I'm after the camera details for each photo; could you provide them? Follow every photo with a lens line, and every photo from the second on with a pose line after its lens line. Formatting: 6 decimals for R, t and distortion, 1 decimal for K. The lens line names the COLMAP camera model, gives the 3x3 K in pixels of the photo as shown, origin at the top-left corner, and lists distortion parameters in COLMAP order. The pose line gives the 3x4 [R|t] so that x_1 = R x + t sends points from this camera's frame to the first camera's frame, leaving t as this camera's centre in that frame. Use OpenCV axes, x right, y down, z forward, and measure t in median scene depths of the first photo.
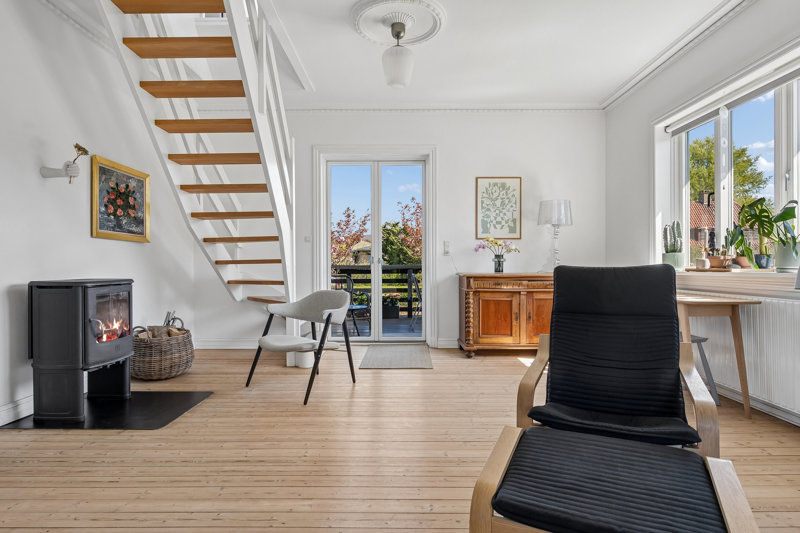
lens RADIAL K [[439.3, 0, 399.7], [0, 439.3, 265.9], [0, 0, 1]] dist [0.000683, 0.000211]
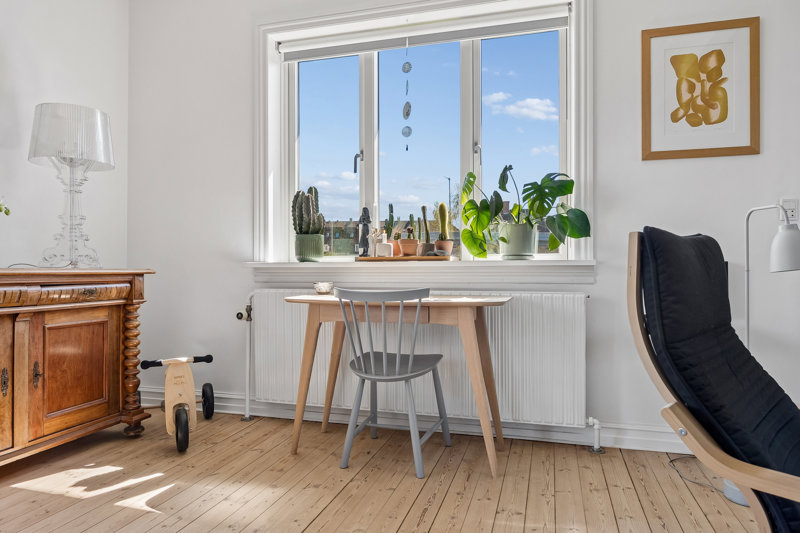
lens RADIAL K [[522.1, 0, 399.4], [0, 522.1, 270.0], [0, 0, 1]] dist [-0.020429, 0.004591]
pose [[0.278082, -0.001349, 0.960556, -0.108808], [-0.000866, 0.999998, 0.001655, 0.025525], [-0.960557, -0.001292, 0.278080, 0.772152]]
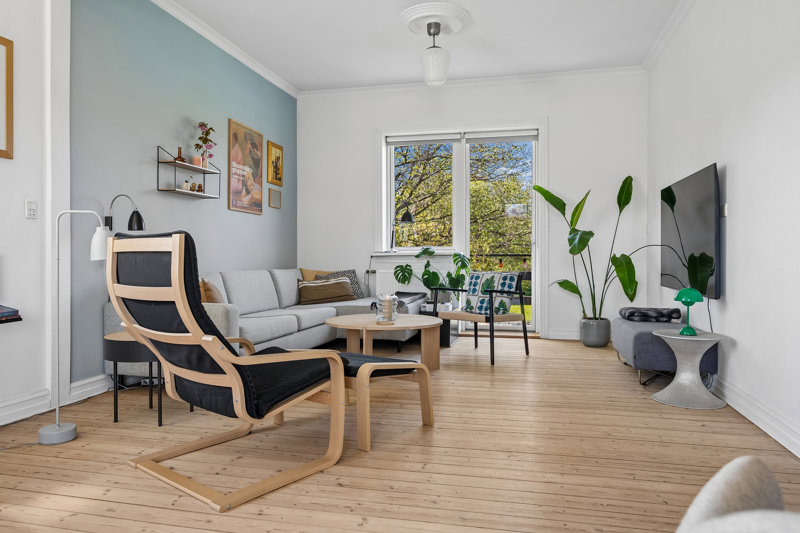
lens RADIAL K [[519.0, 0, 403.1], [0, 519.0, 264.1], [0, 0, 1]] dist [0.002241, -0.000609]
pose [[-0.971897, 0.001690, 0.235401, -0.090477], [0.003764, 0.999958, 0.008361, 0.029812], [-0.235377, 0.009012, -0.971862, 1.175156]]
